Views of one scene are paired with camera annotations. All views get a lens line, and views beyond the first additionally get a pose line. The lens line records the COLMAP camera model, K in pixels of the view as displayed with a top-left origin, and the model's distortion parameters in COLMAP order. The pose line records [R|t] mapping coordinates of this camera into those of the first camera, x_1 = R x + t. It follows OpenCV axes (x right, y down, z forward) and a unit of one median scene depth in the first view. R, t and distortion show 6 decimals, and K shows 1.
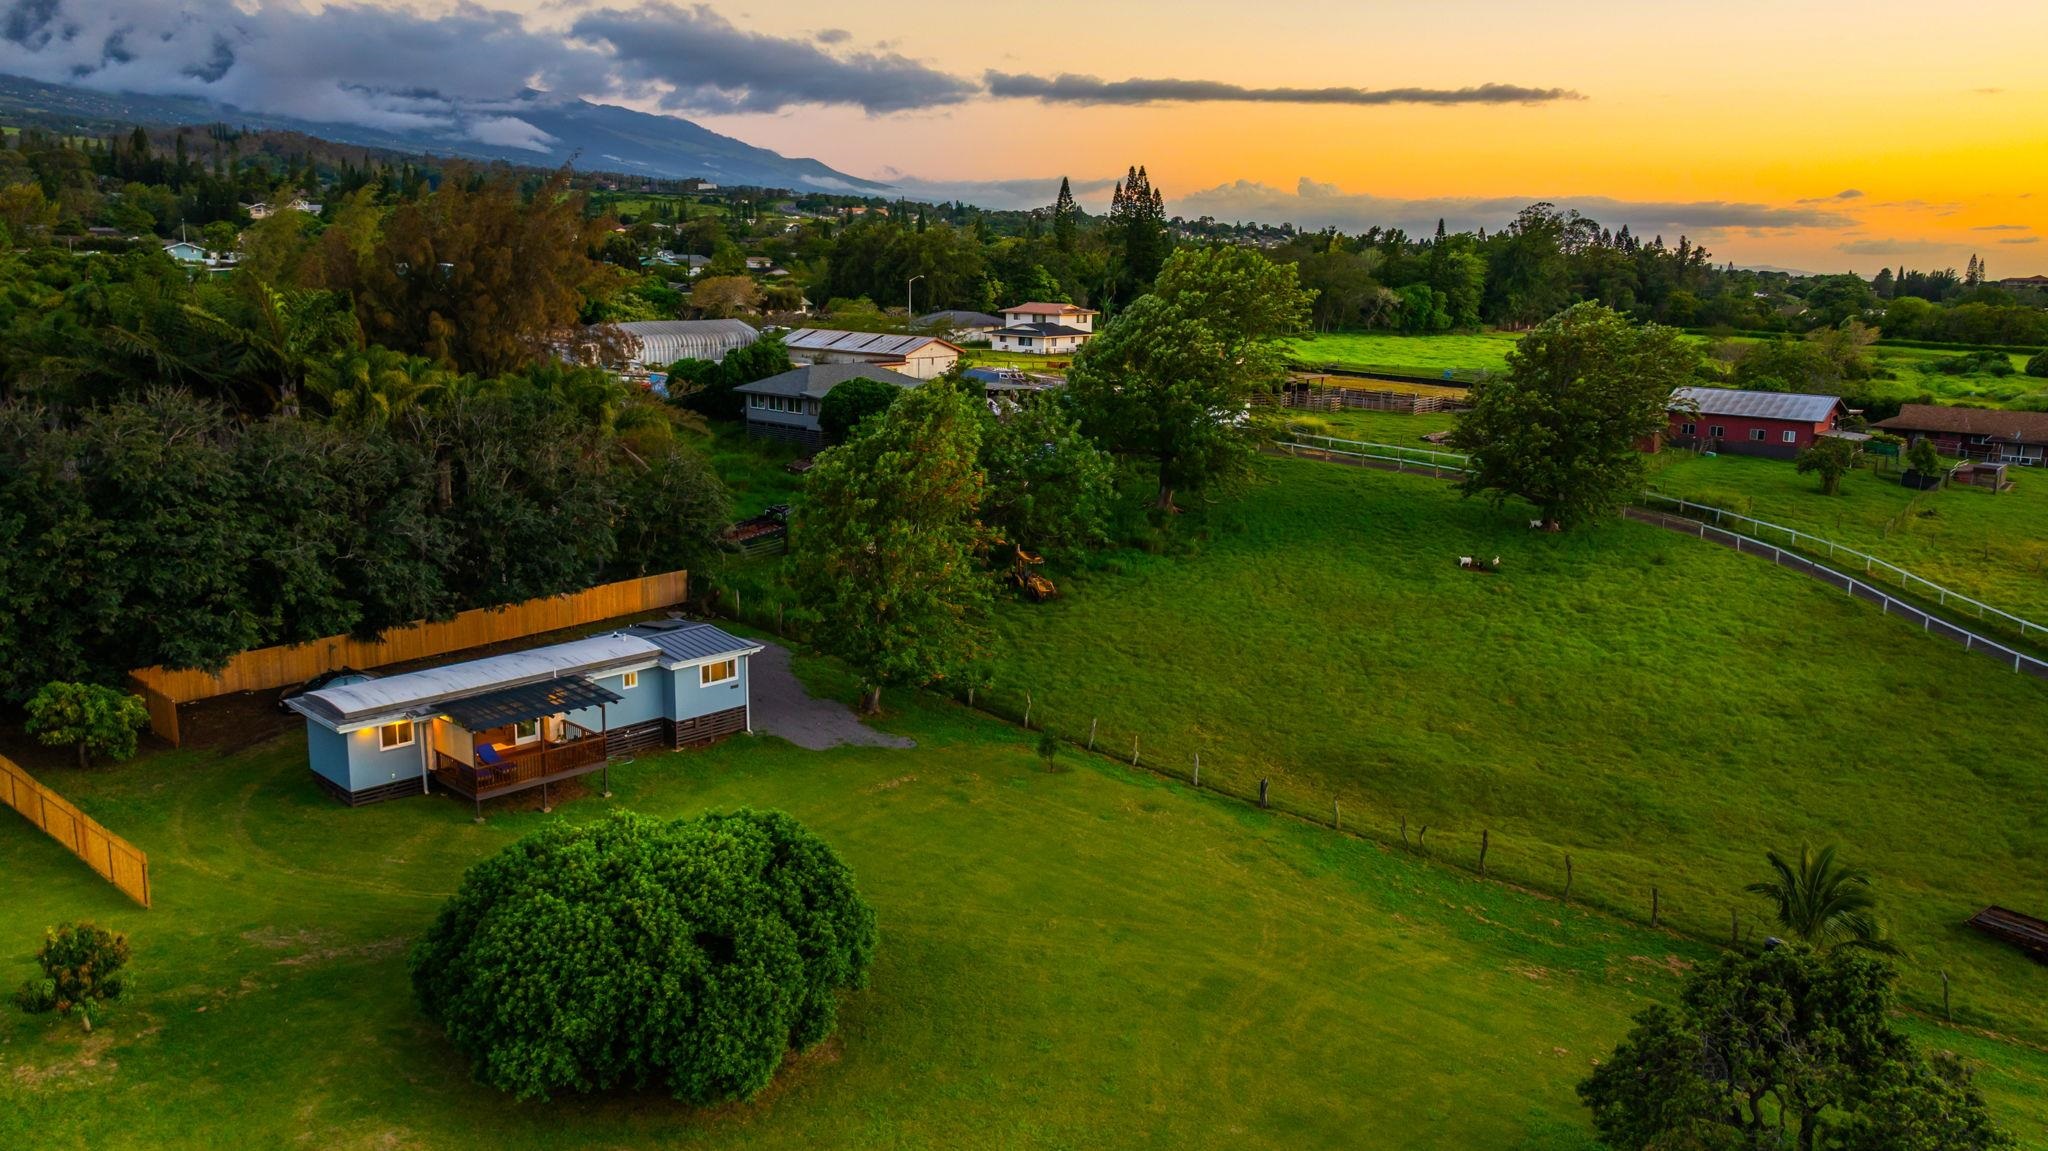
lens RADIAL K [[1510.9, 0, 1032.8], [0, 1510.9, 606.8], [0, 0, 1]] dist [-0.018122, 0.001280]
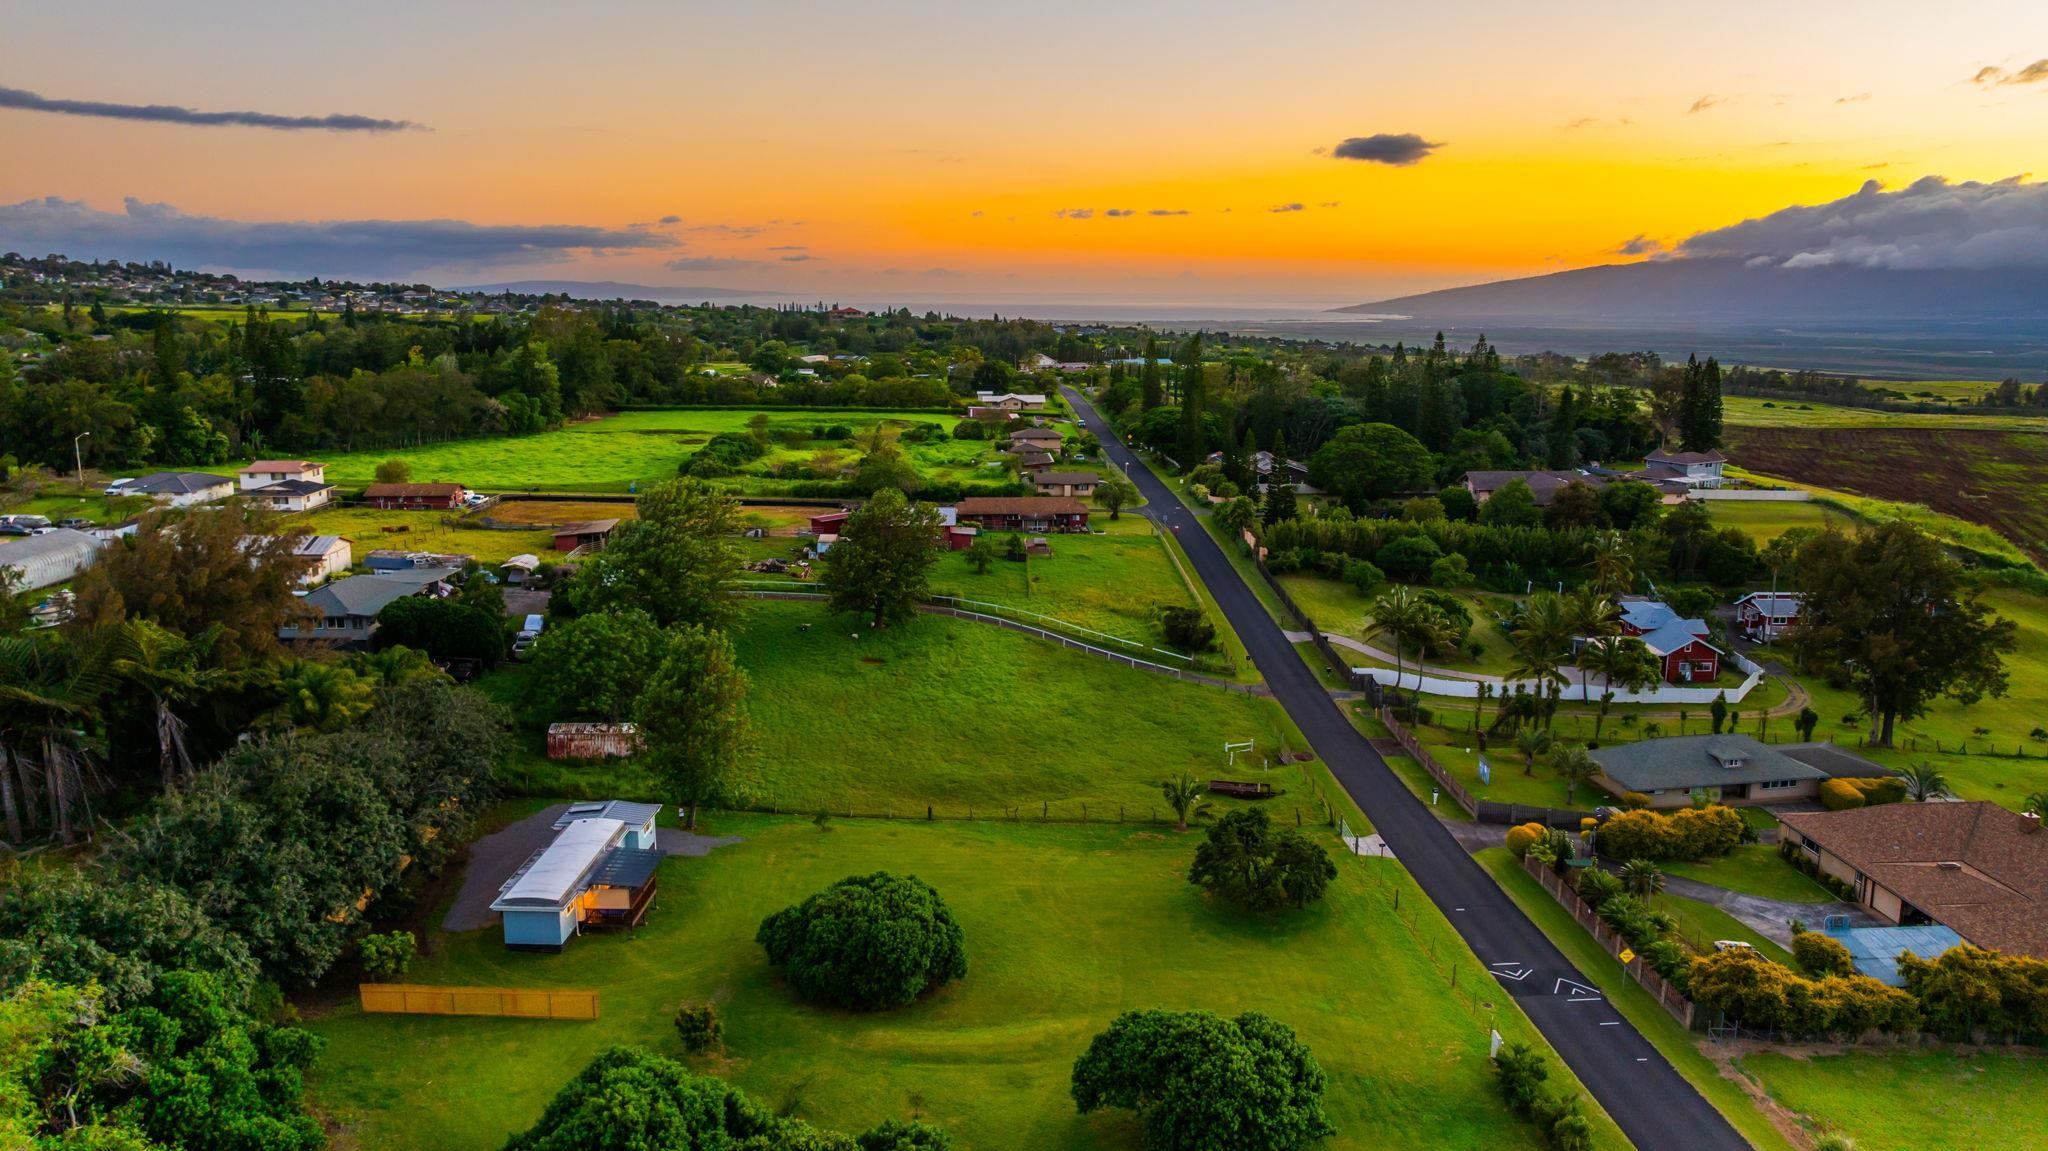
lens RADIAL K [[1436.3, 0, 1024.0], [0, 1436.3, 575.5], [0, 0, 1]] dist [-0.026401, -0.001520]
pose [[0.752666, -0.145924, 0.642028, -0.278388], [0.159884, 0.986451, 0.036770, -0.070821], [-0.638694, 0.074974, 0.765799, -0.165413]]
